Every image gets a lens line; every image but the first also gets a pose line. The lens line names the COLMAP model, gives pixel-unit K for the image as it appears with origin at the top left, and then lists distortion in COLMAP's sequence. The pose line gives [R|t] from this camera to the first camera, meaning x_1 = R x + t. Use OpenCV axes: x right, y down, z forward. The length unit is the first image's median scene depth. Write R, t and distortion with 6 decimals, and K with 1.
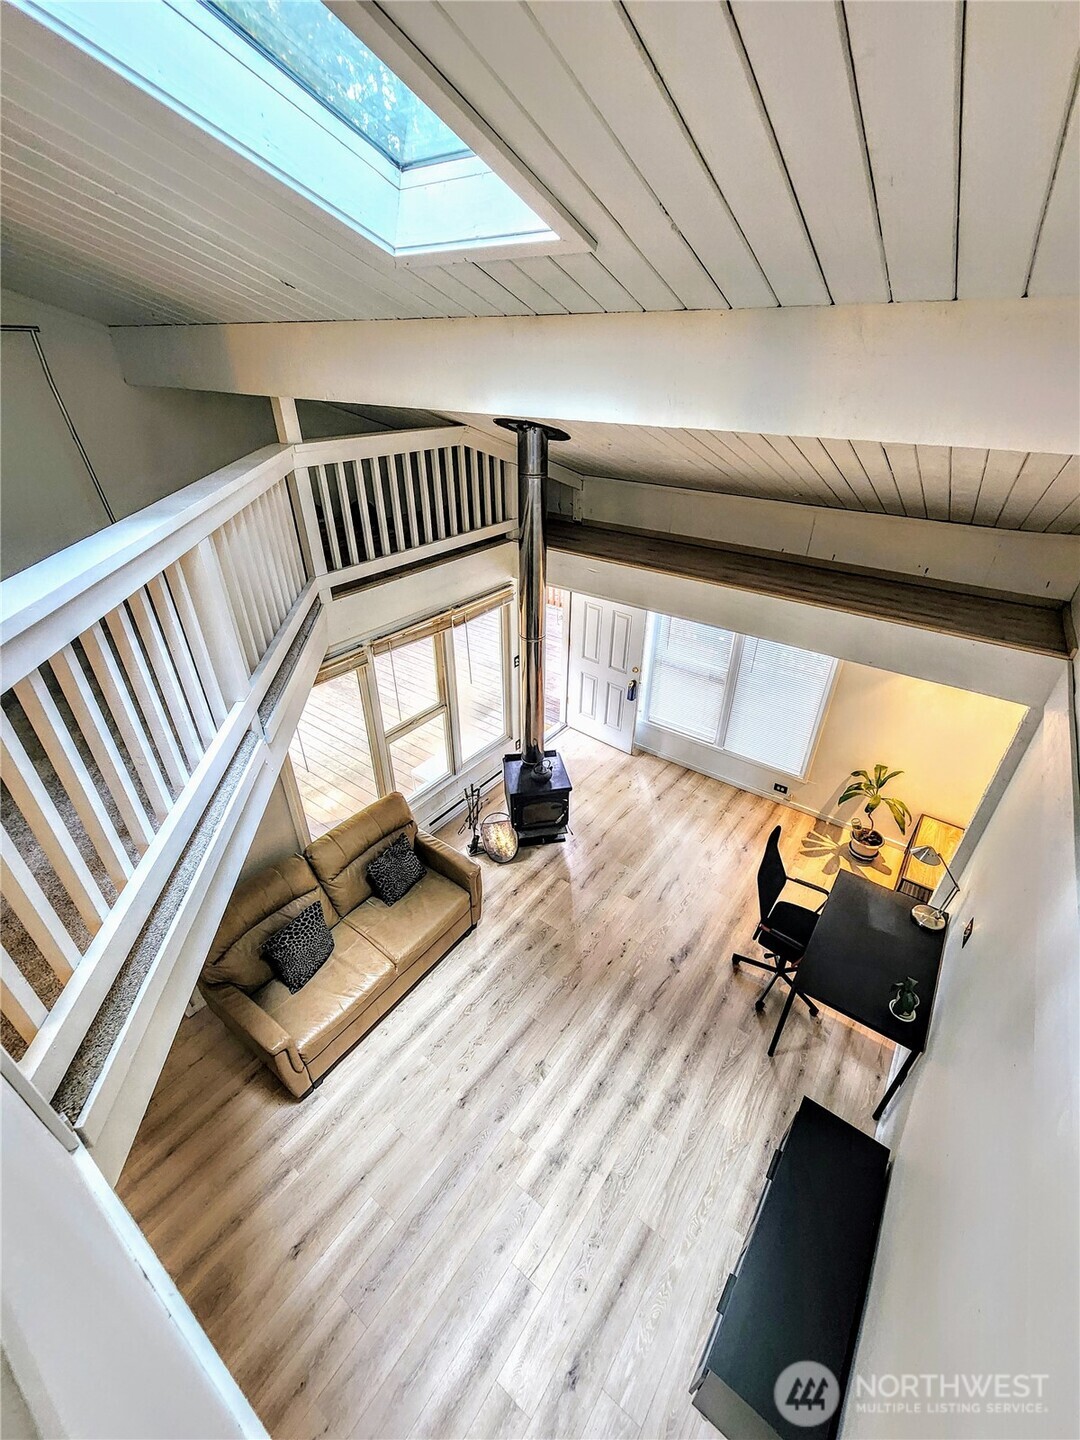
lens RADIAL K [[600.0, 0, 545.8], [0, 600.0, 725.5], [0, 0, 1]] dist [0.001280, -0.000088]
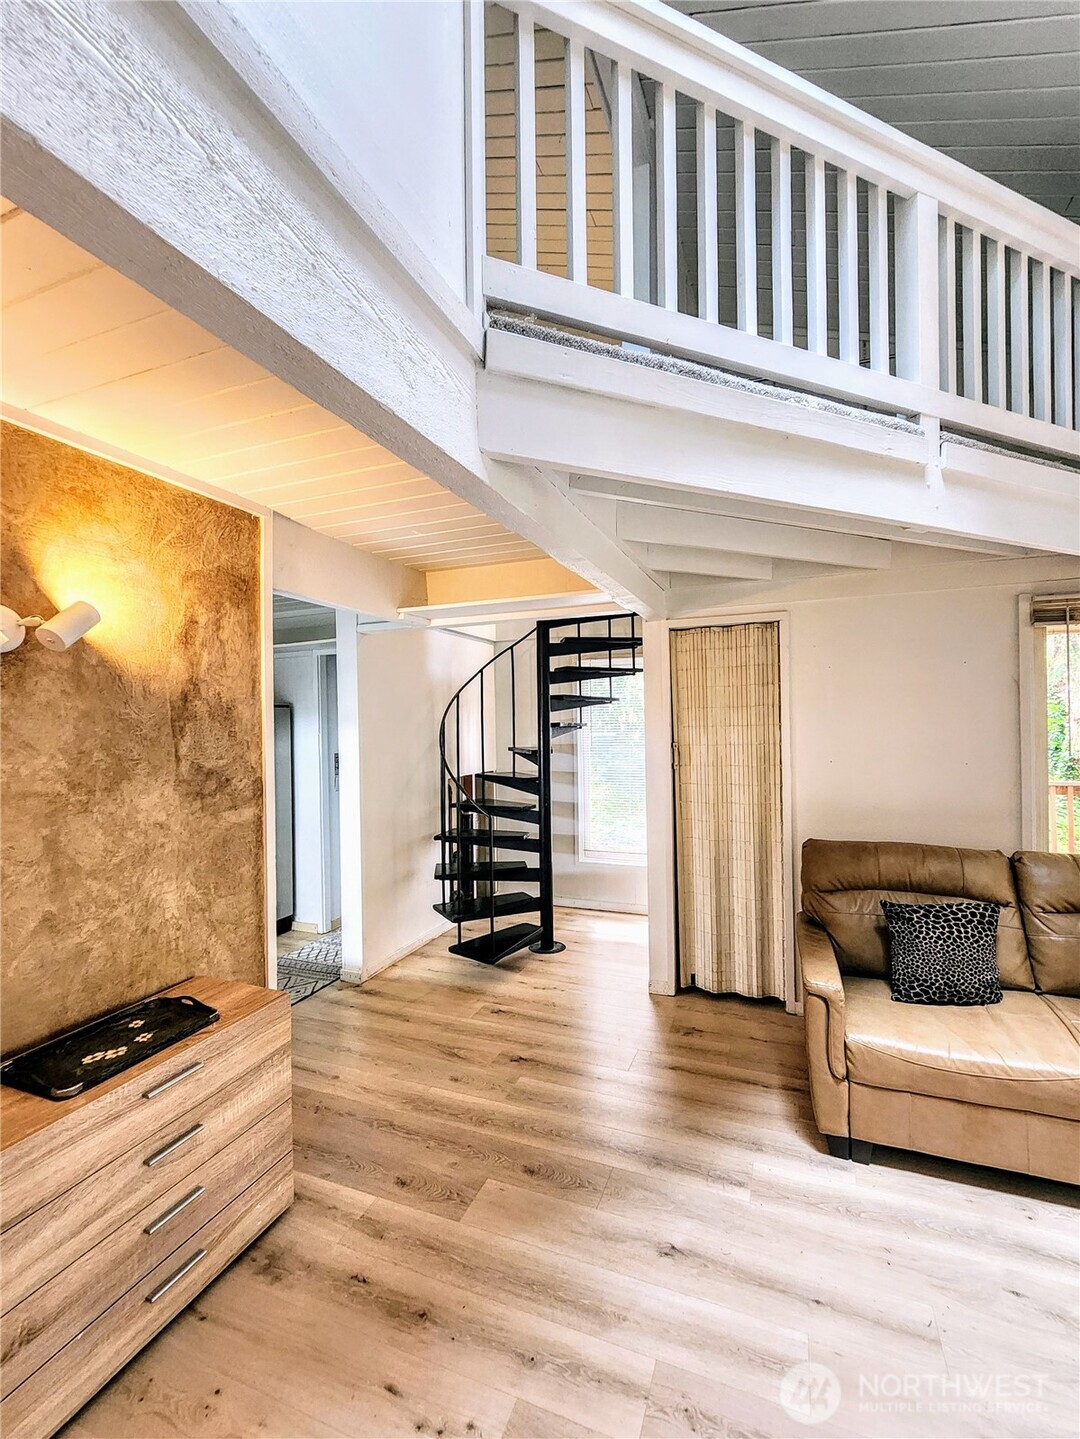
lens RADIAL K [[599.6, 0, 547.9], [0, 599.6, 719.9], [0, 0, 1]] dist [0.001280, -0.000088]
pose [[0.247704, -0.007626, -0.968806, 0.109444], [-0.499318, 0.855931, -0.134403, 0.471400], [0.830256, 0.517034, 0.208209, 0.421666]]
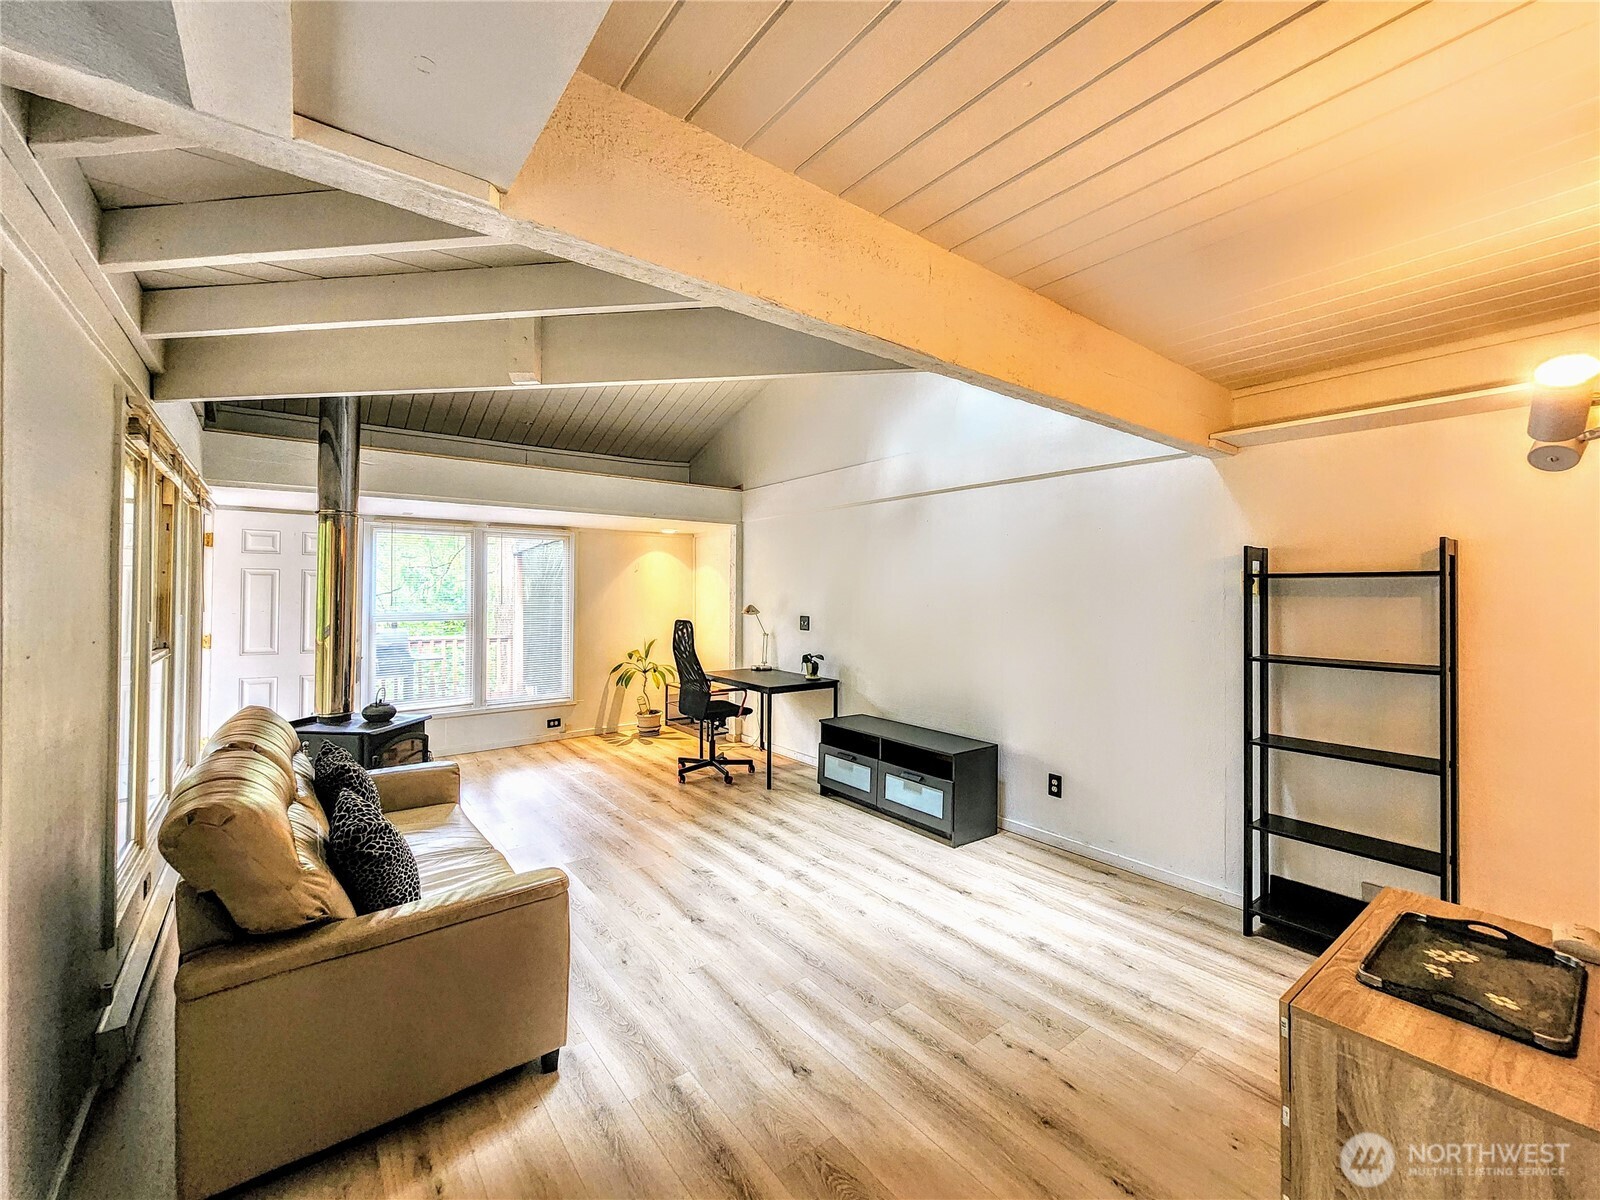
lens RADIAL K [[666.7, 0, 796.5], [0, 666.7, 585.4], [0, 0, 1]] dist [0.001280, -0.000088]
pose [[0.283433, -0.000506, 0.958992, -0.894303], [0.509987, 0.846953, -0.150281, 0.459518], [-0.812145, 0.531668, 0.240313, 0.475043]]
